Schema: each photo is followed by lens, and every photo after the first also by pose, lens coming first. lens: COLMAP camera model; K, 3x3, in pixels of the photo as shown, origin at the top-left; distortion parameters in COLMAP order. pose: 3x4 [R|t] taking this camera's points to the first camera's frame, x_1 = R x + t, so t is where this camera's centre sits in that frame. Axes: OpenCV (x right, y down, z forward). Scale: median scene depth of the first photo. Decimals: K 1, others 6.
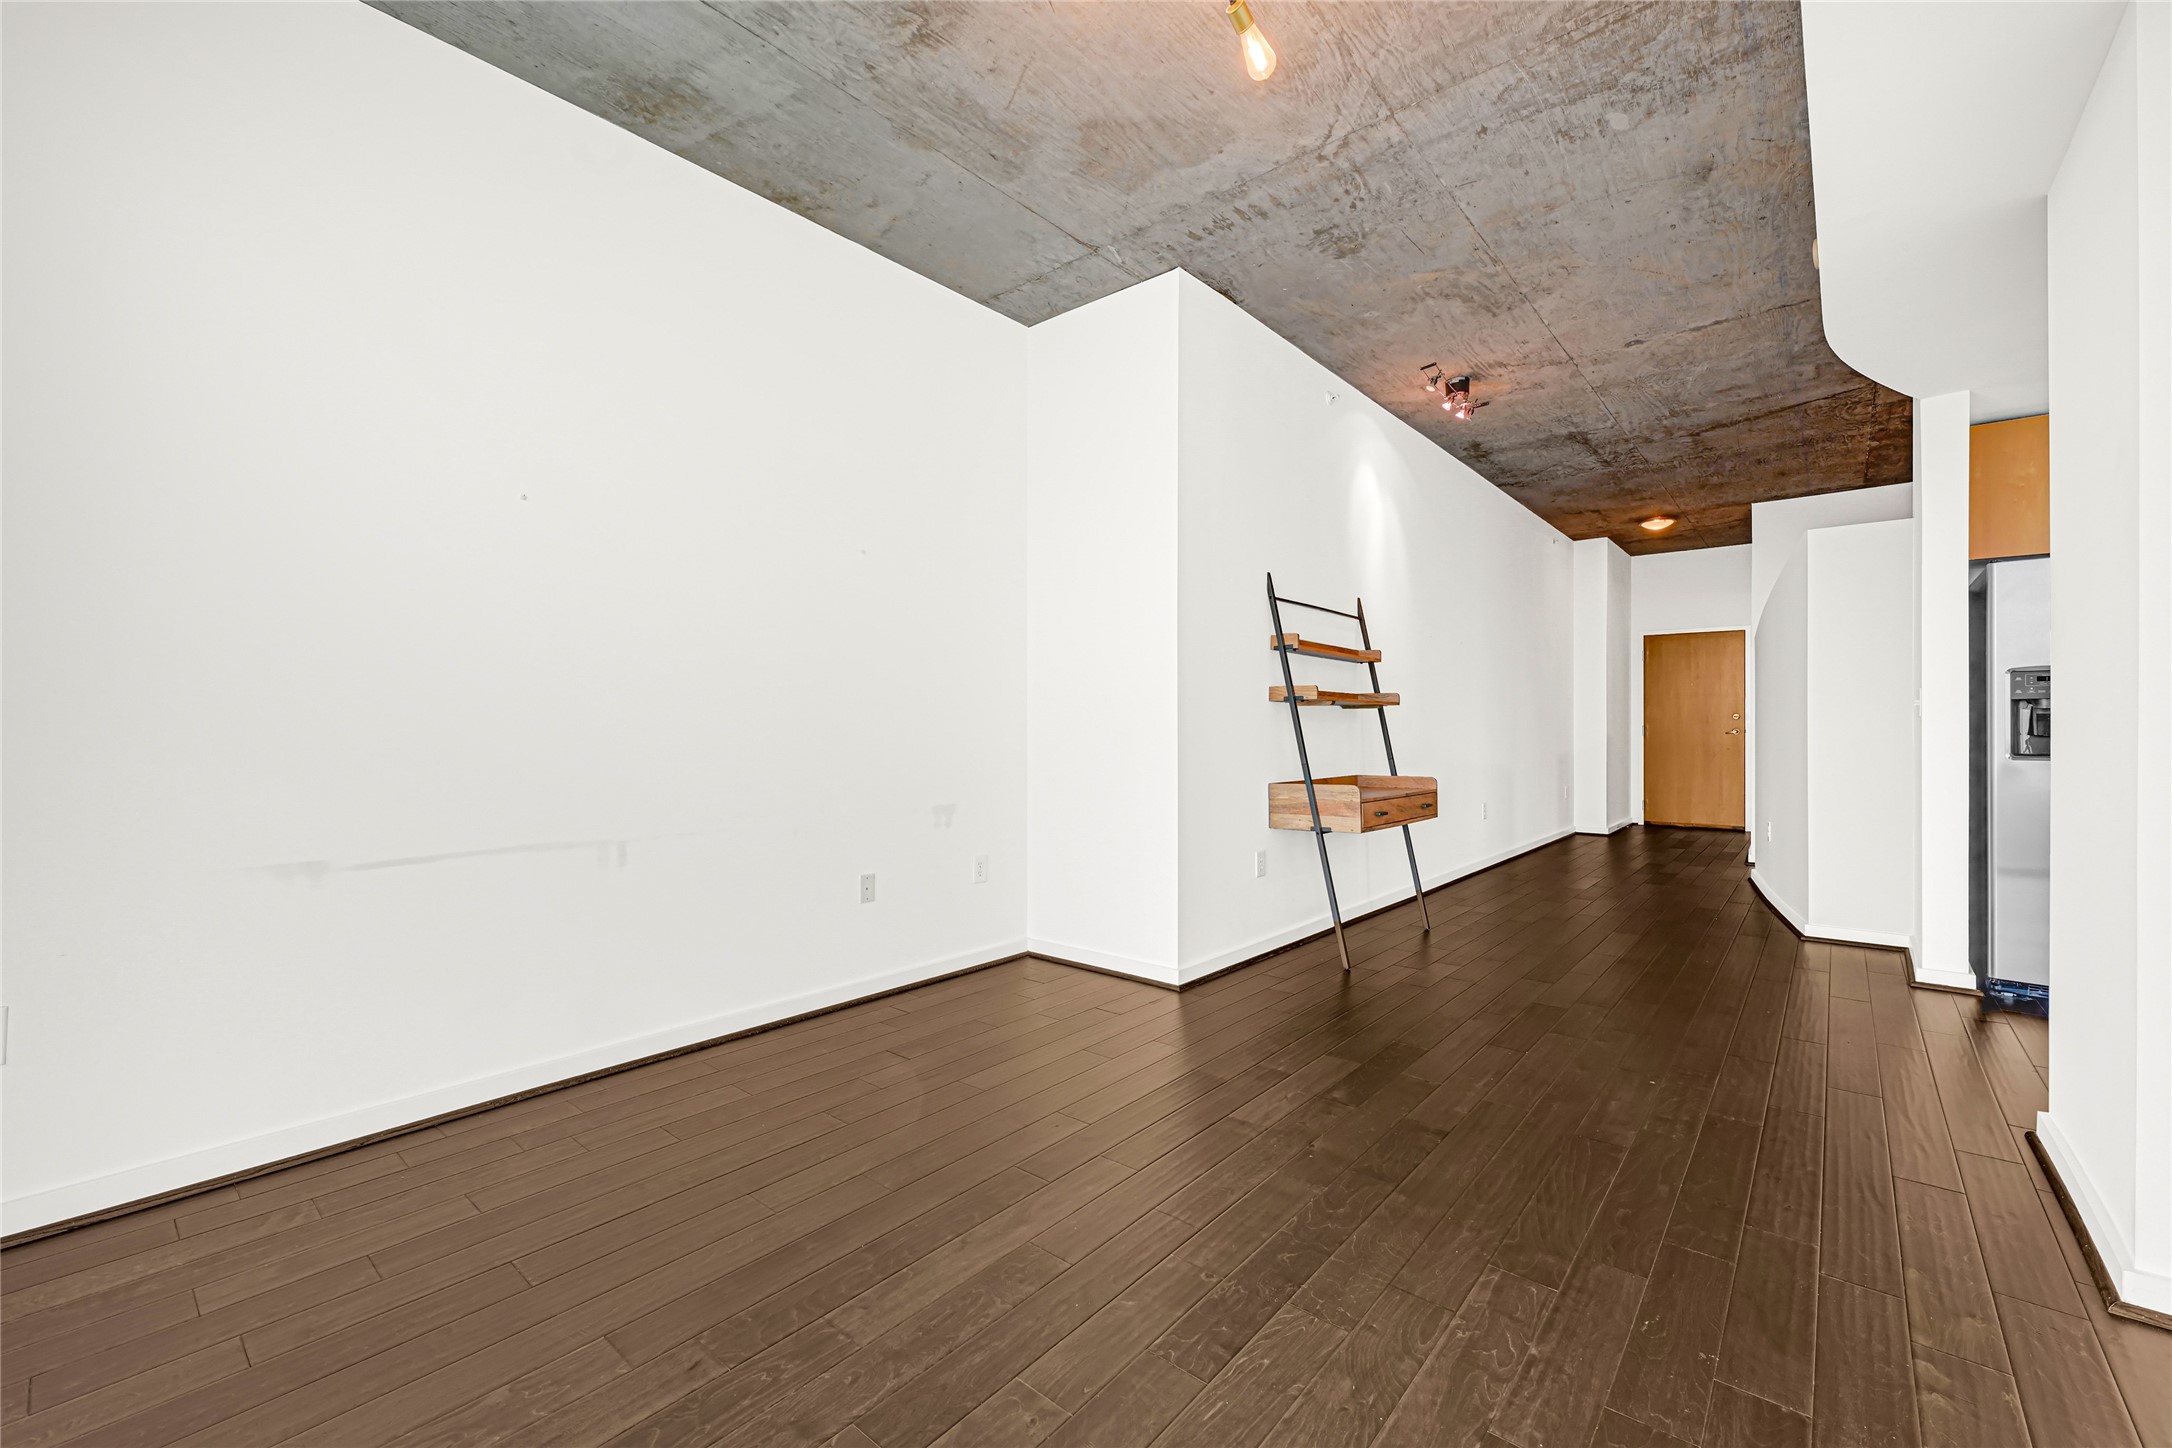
lens RADIAL K [[890.1, 0, 1088.0], [0, 890.1, 715.5], [0, 0, 1]] dist [-0.000176, -0.000116]
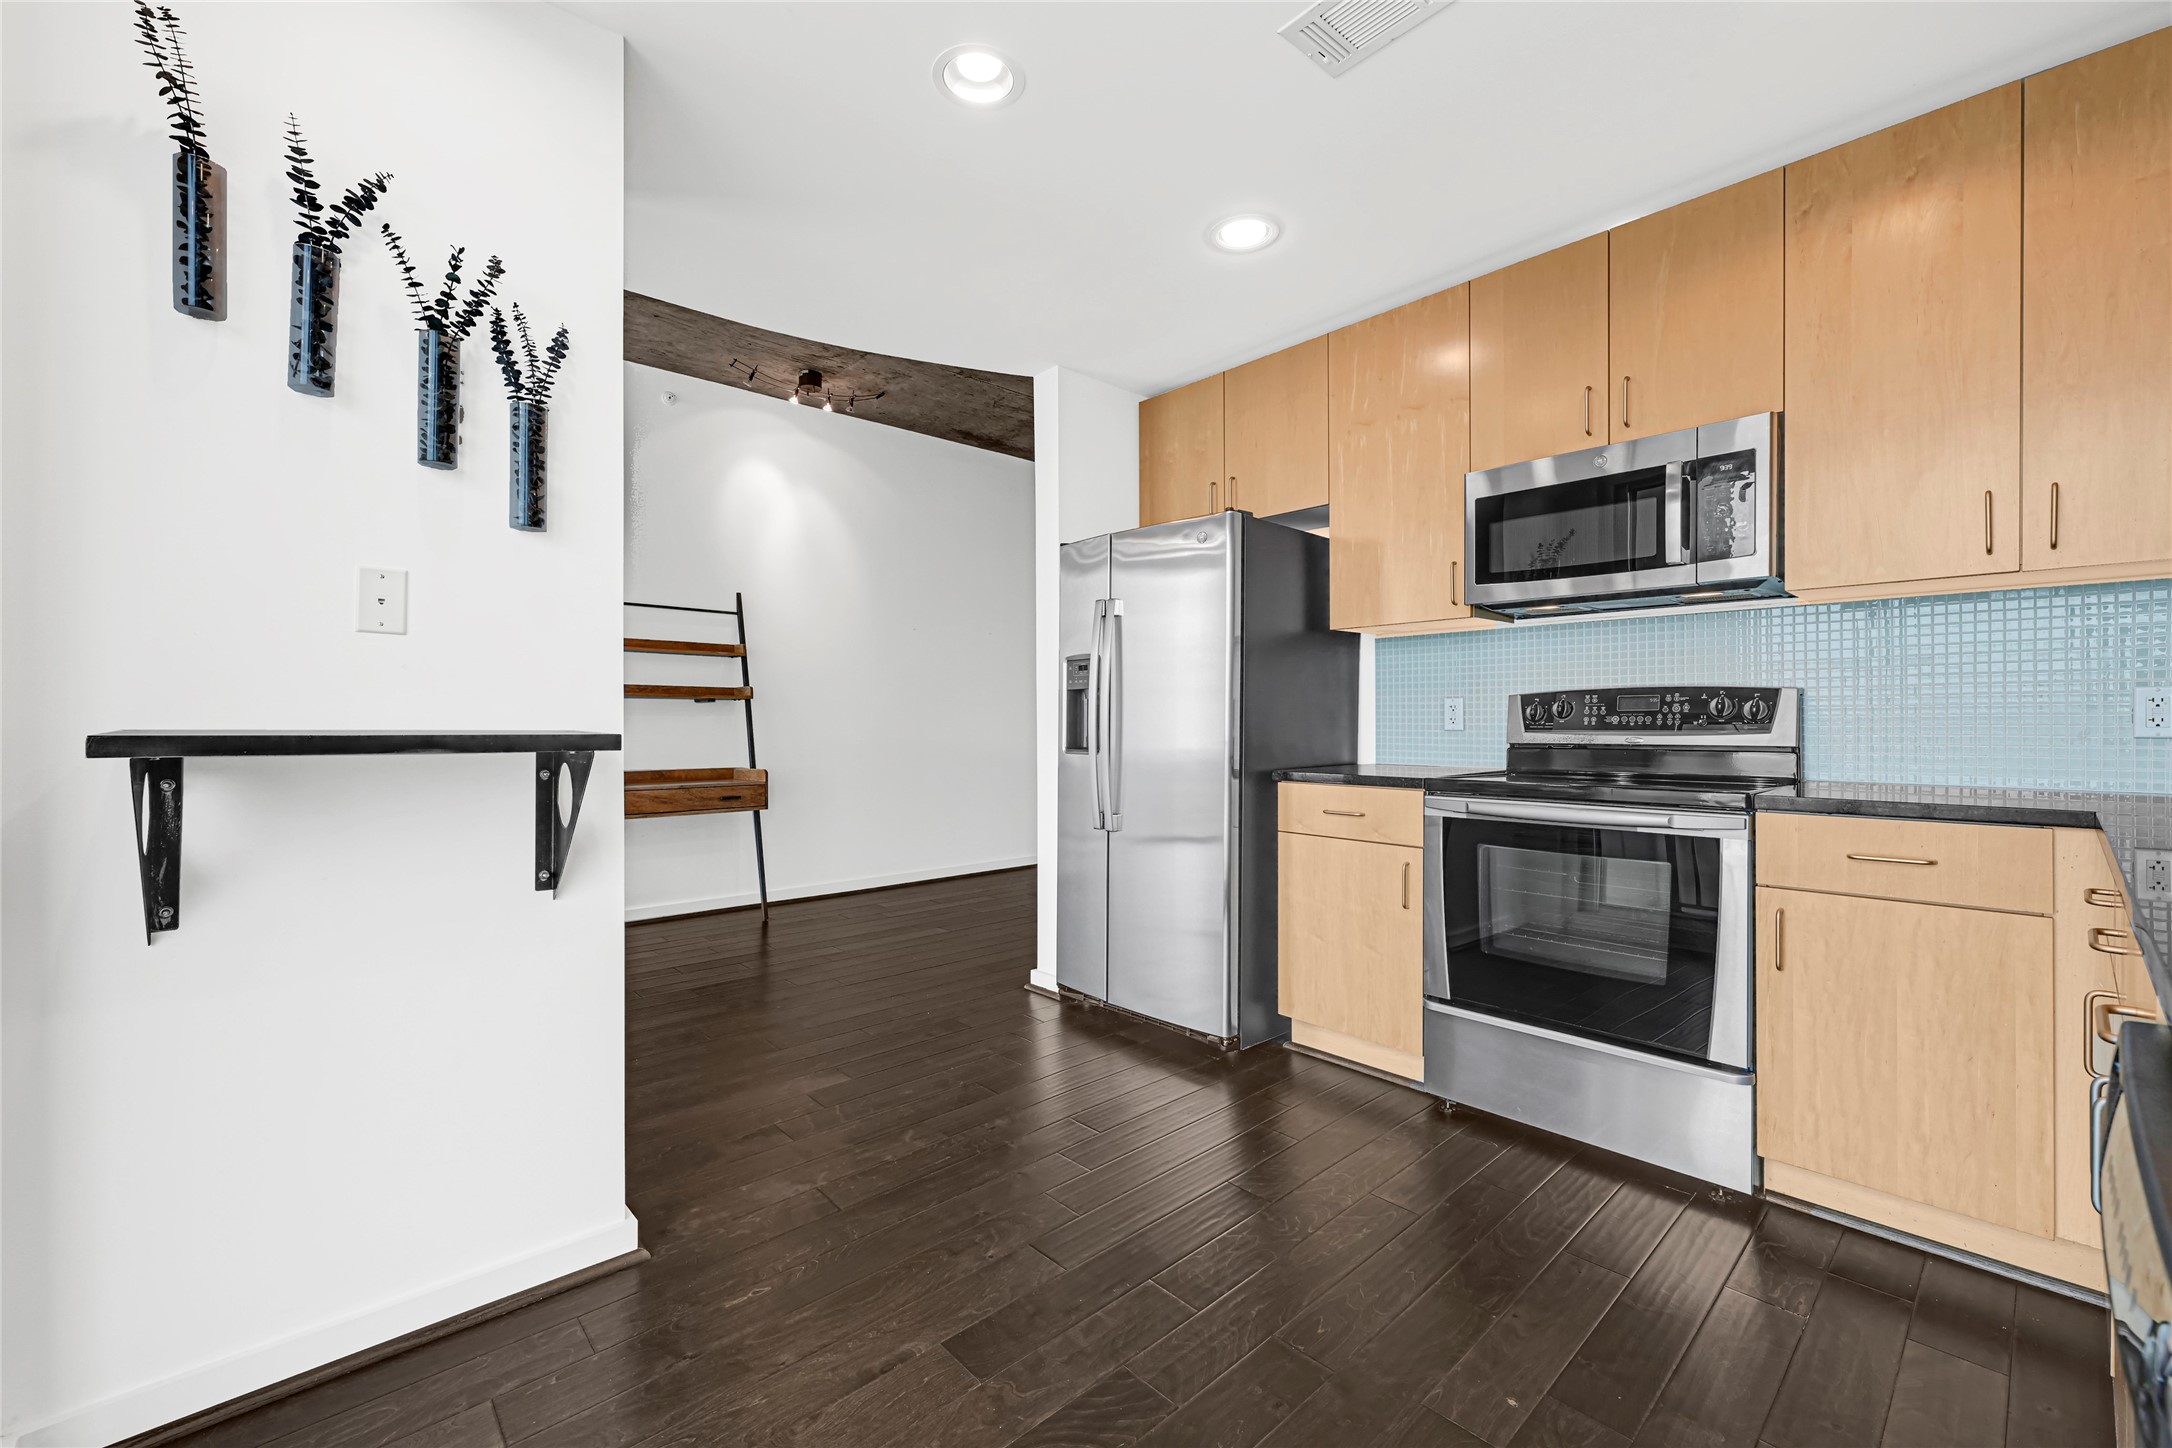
lens RADIAL K [[890.1, 0, 1088.0], [0, 890.1, 715.5], [0, 0, 1]] dist [-0.000176, -0.000116]
pose [[0.992021, -0.003723, -0.126014, 1.166421], [0.004941, 0.999944, 0.009355, 0.000061], [0.125972, -0.009903, 0.991984, 0.059487]]
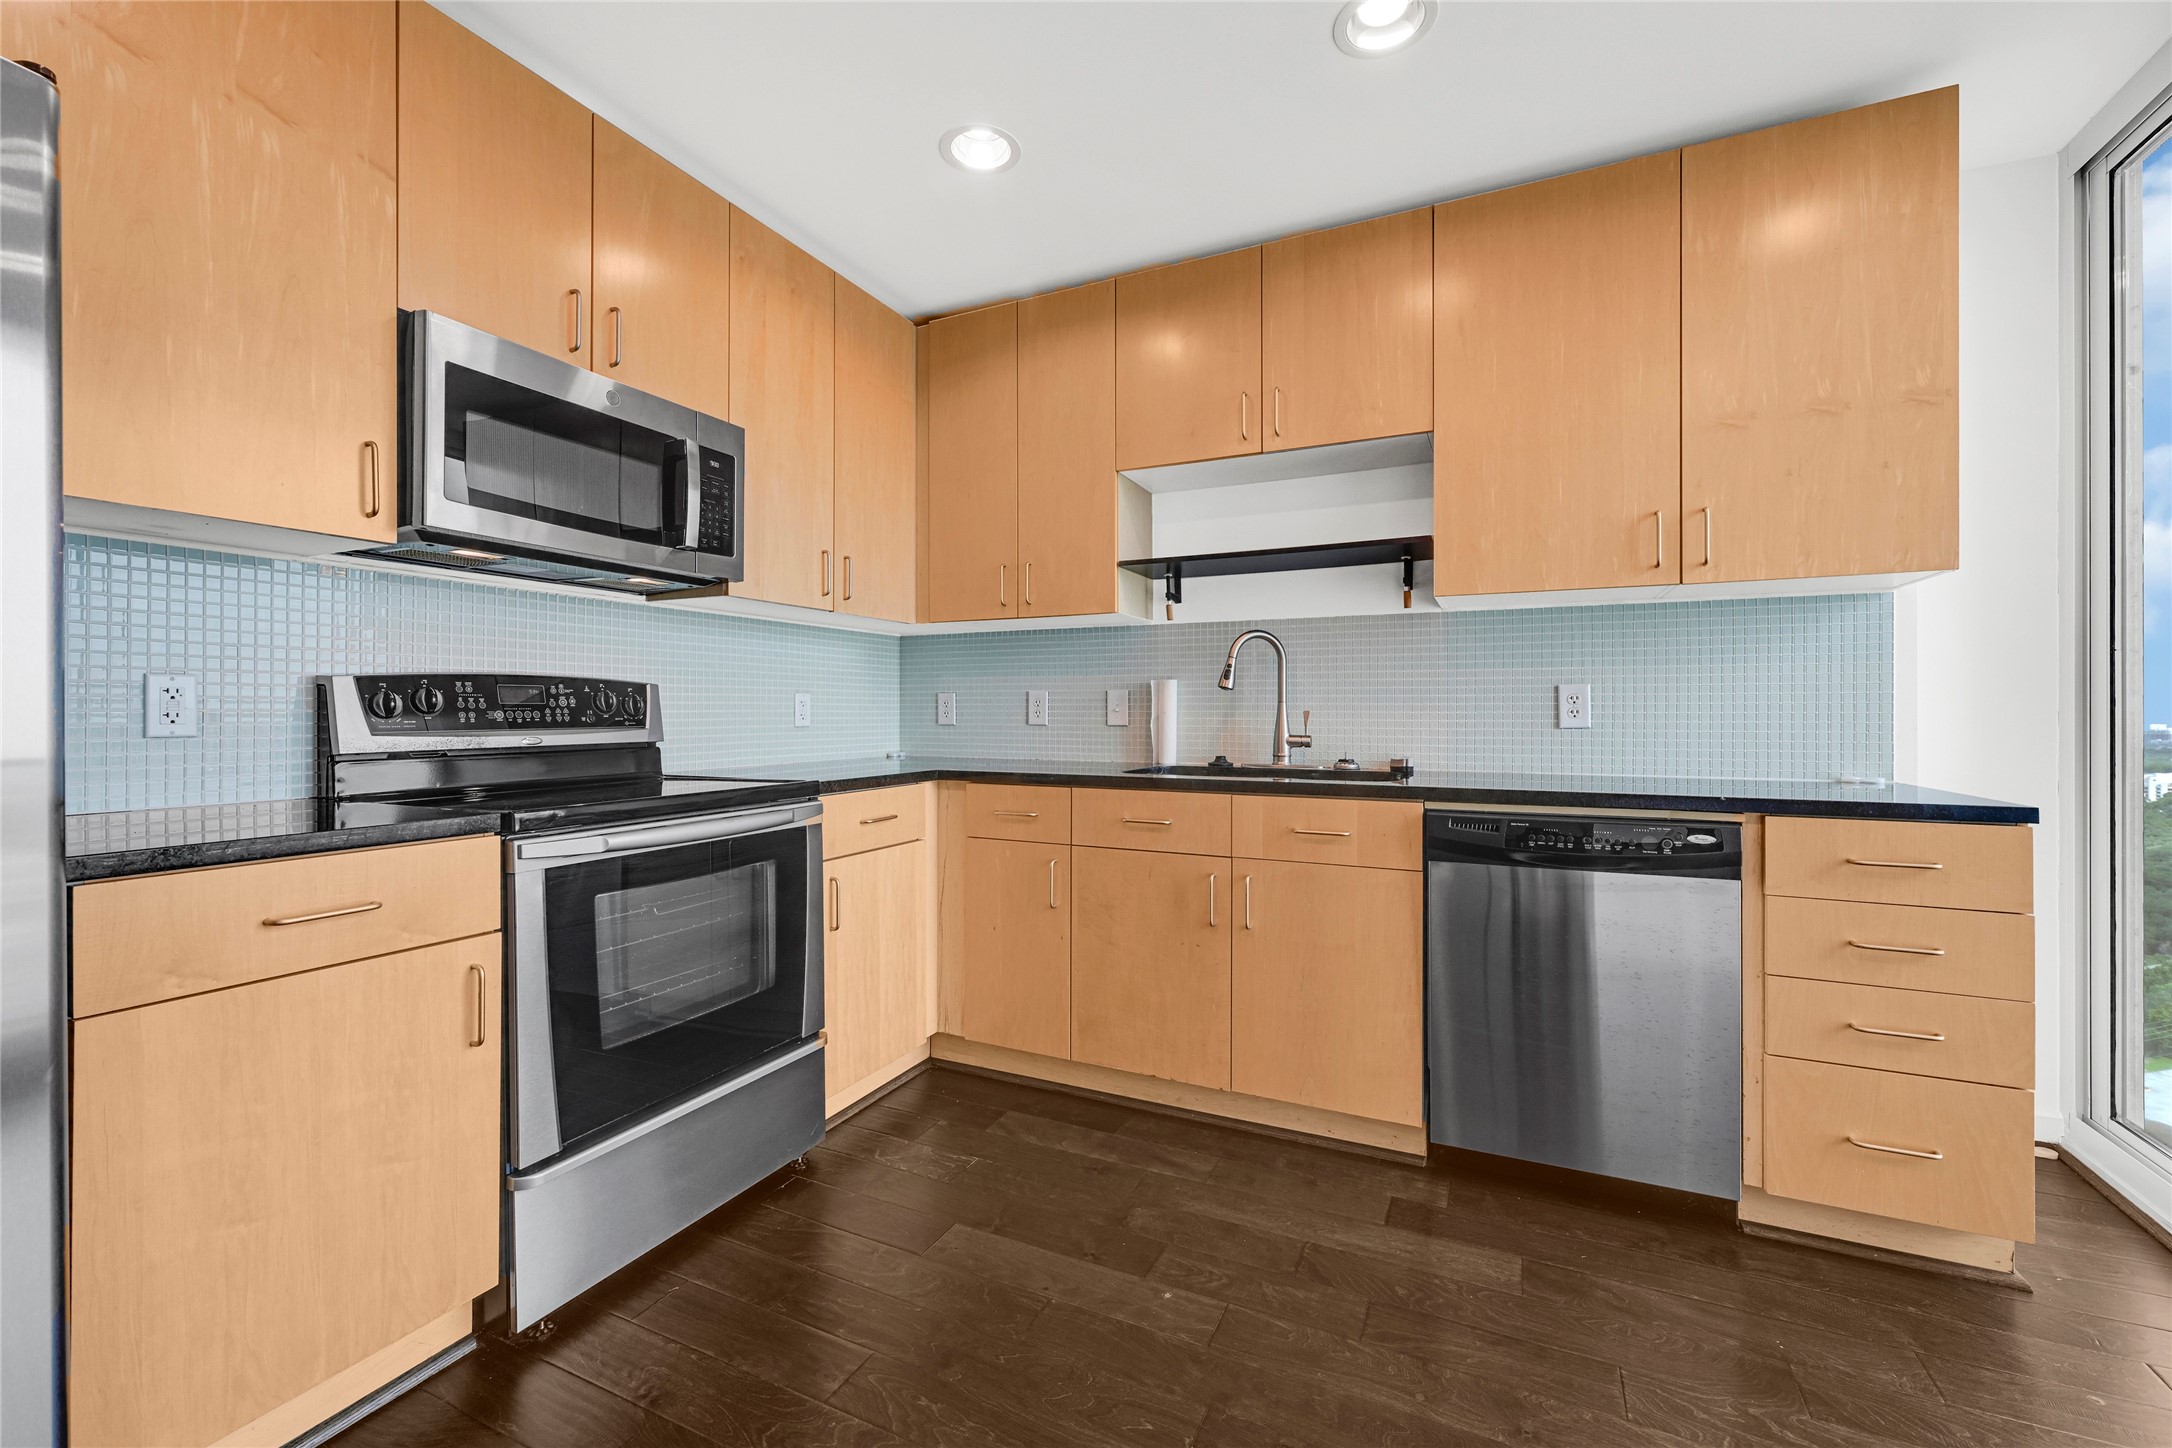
lens RADIAL K [[890.1, 0, 1088.0], [0, 890.1, 715.5], [0, 0, 1]] dist [-0.000176, -0.000116]
pose [[-0.249446, -0.003471, 0.968382, 0.862894], [-0.012882, 0.999917, 0.000265, 0.007726], [-0.968303, -0.012409, -0.249470, 0.627436]]
